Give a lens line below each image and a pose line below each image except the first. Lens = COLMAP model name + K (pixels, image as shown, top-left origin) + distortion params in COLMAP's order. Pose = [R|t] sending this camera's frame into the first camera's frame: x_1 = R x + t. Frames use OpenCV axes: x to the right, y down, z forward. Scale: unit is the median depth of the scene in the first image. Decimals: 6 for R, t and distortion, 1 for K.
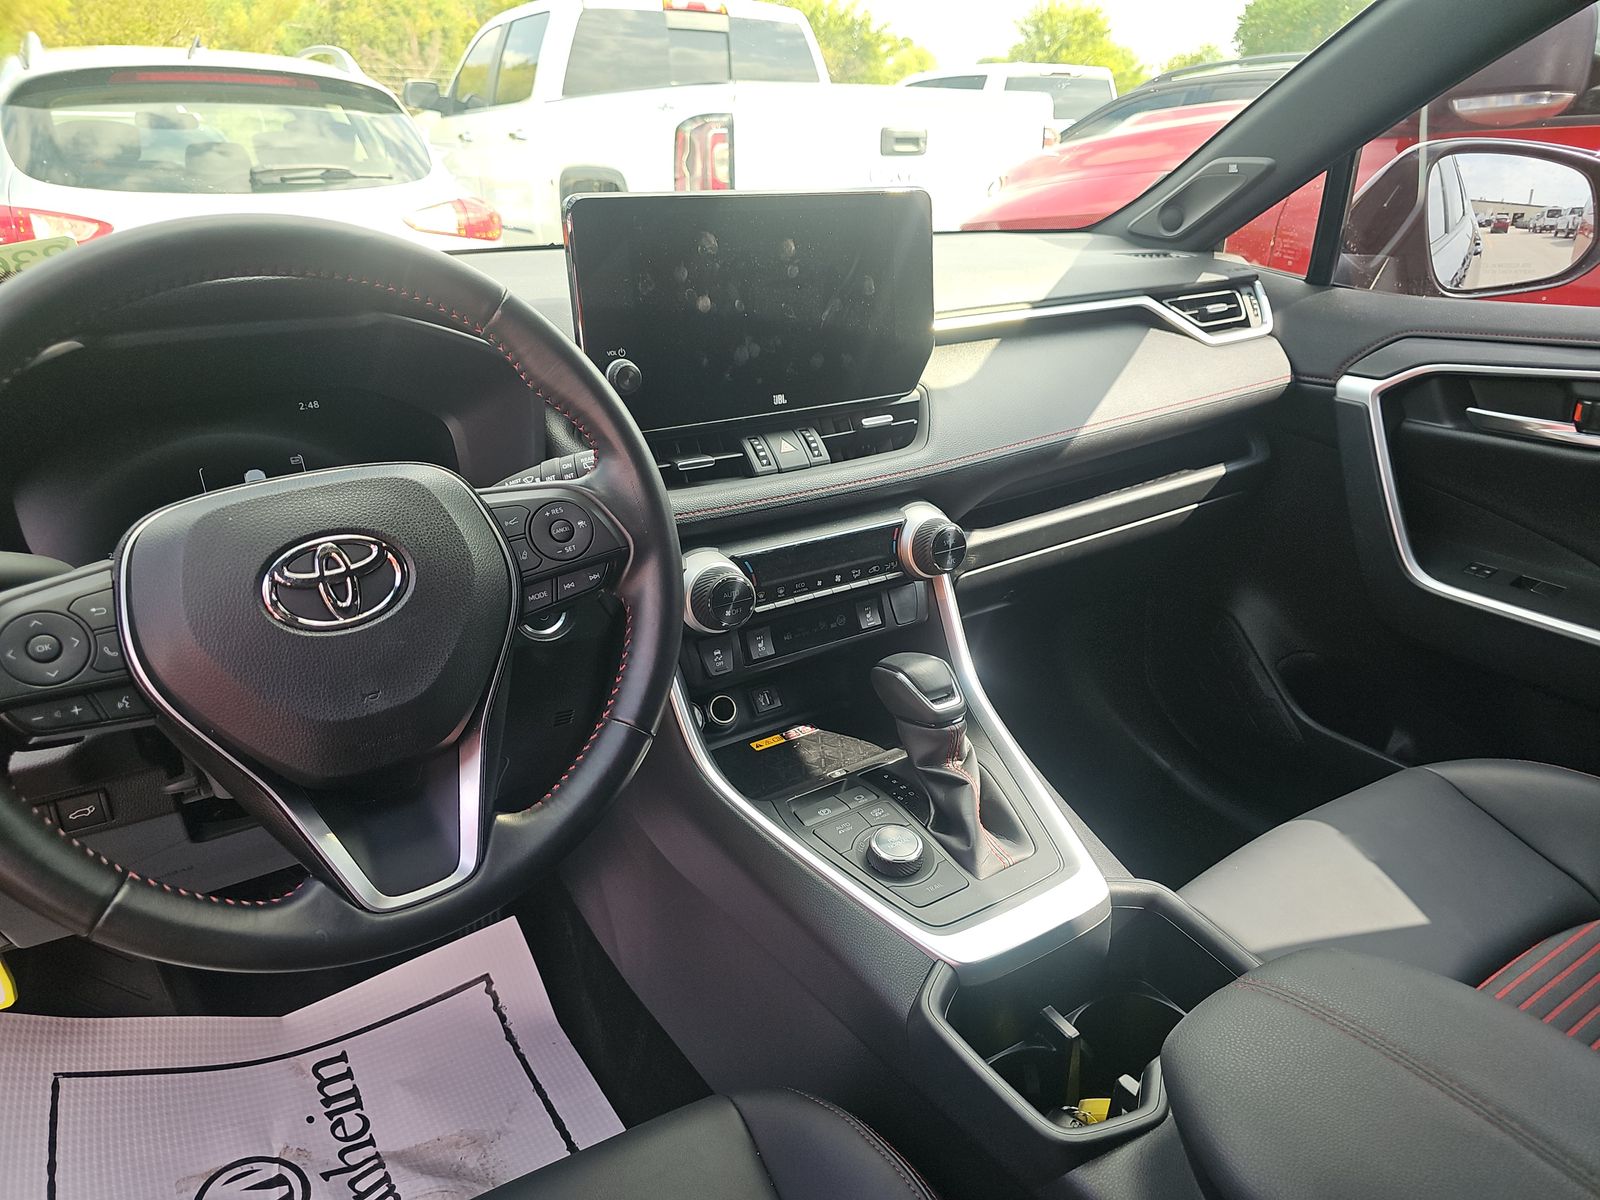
lens RADIAL K [[990.1, 0, 799.6], [0, 990.1, 691.5], [0, 0, 1]] dist [0.023363, -0.023440]
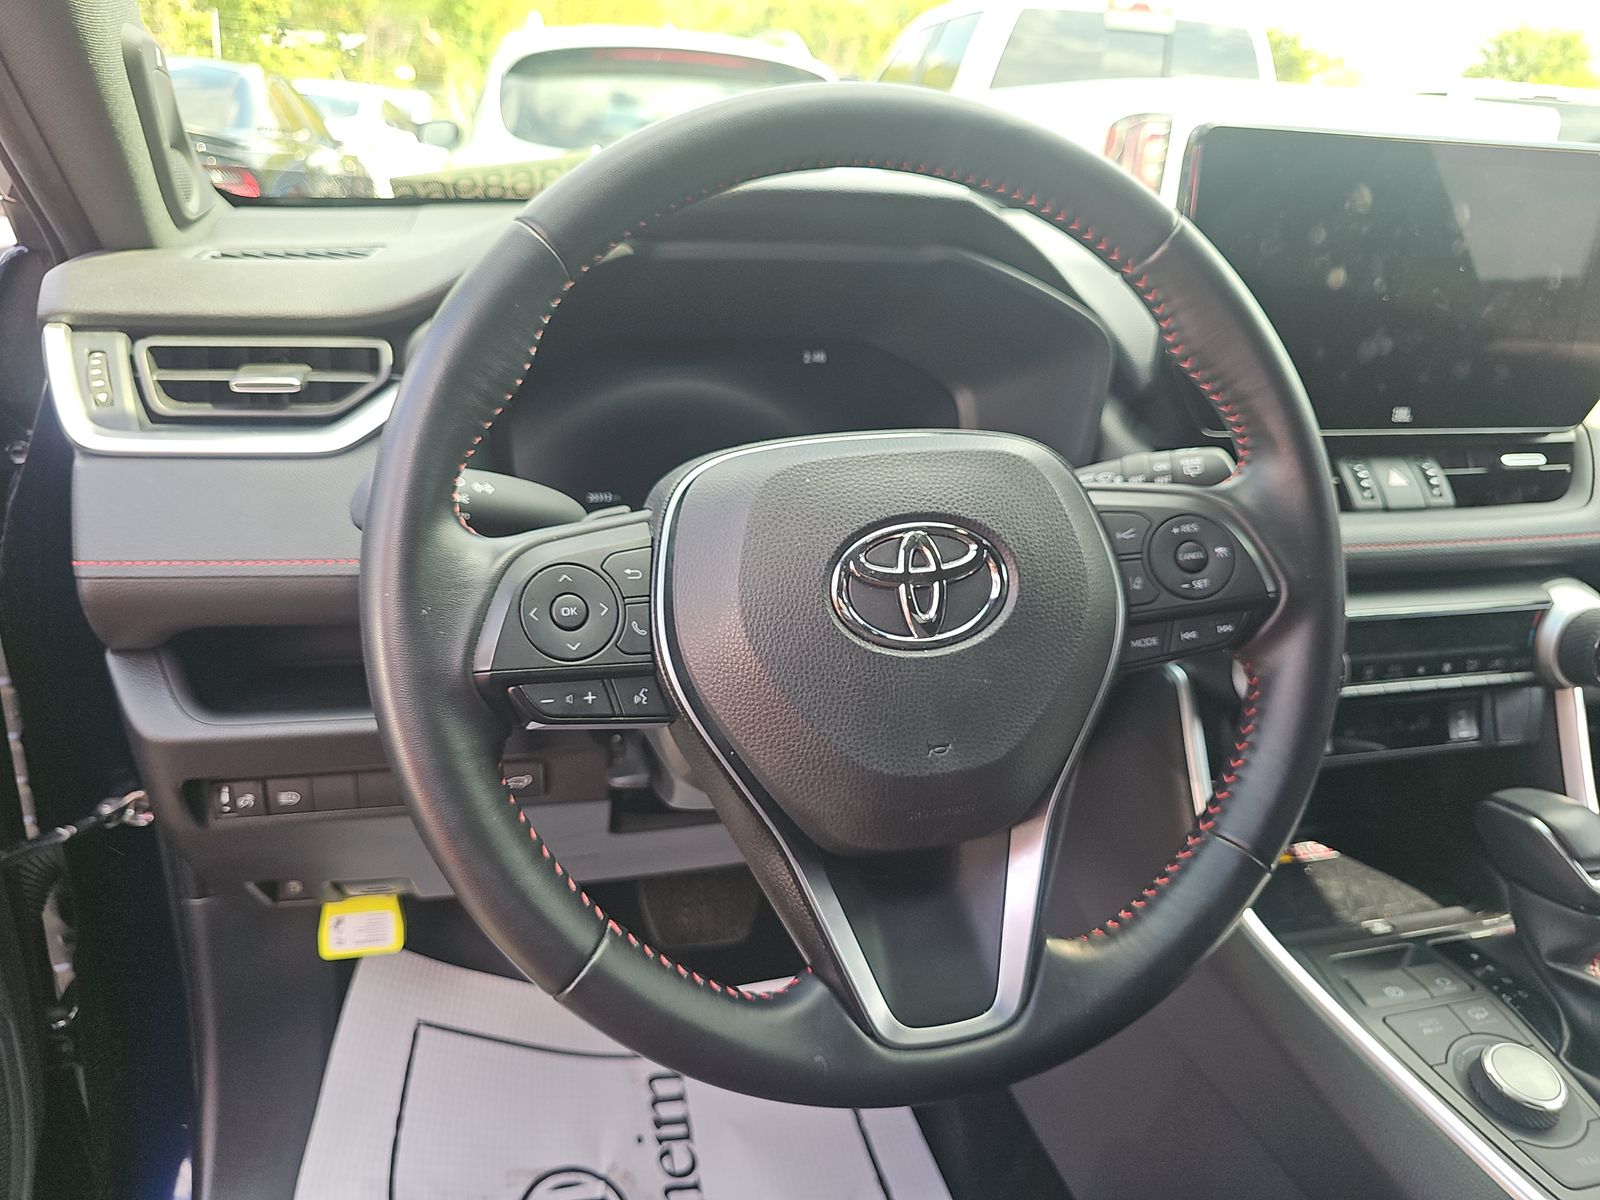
lens RADIAL K [[990.1, 0, 799.6], [0, 990.1, 691.5], [0, 0, 1]] dist [0.023363, -0.023440]
pose [[0.941648, 0.195613, -0.273923, -0.216609], [-0.197341, 0.980099, 0.021520, -0.020421], [0.272681, 0.033792, 0.961511, 0.182065]]
